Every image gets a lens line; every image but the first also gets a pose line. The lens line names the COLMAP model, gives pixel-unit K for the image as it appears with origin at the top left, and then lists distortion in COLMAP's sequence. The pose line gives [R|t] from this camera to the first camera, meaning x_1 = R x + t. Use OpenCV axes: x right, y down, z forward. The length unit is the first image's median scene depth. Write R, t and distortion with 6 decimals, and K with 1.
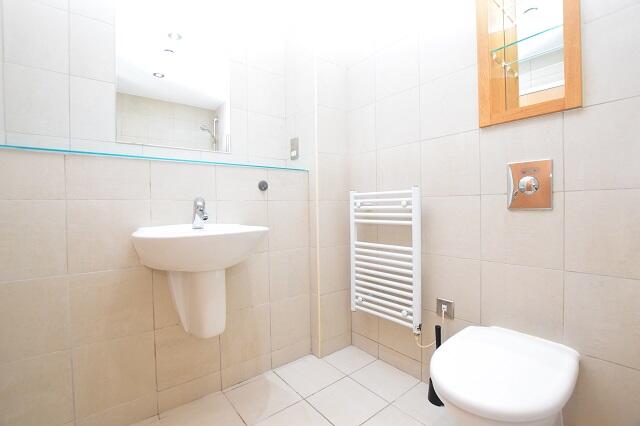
lens RADIAL K [[291.5, 0, 320.0], [0, 291.5, 213.0], [0, 0, 1]] dist [-0.001260, -0.000236]
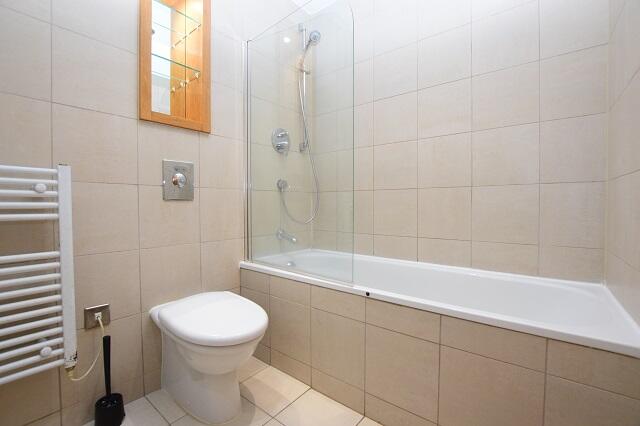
lens RADIAL K [[291.5, 0, 320.0], [0, 291.5, 213.0], [0, 0, 1]] dist [-0.001260, -0.000236]
pose [[-0.209297, -0.014305, 0.977747, -0.507275], [0.019703, 0.999628, 0.018843, 0.026194], [-0.977654, 0.023208, -0.208938, 0.532516]]
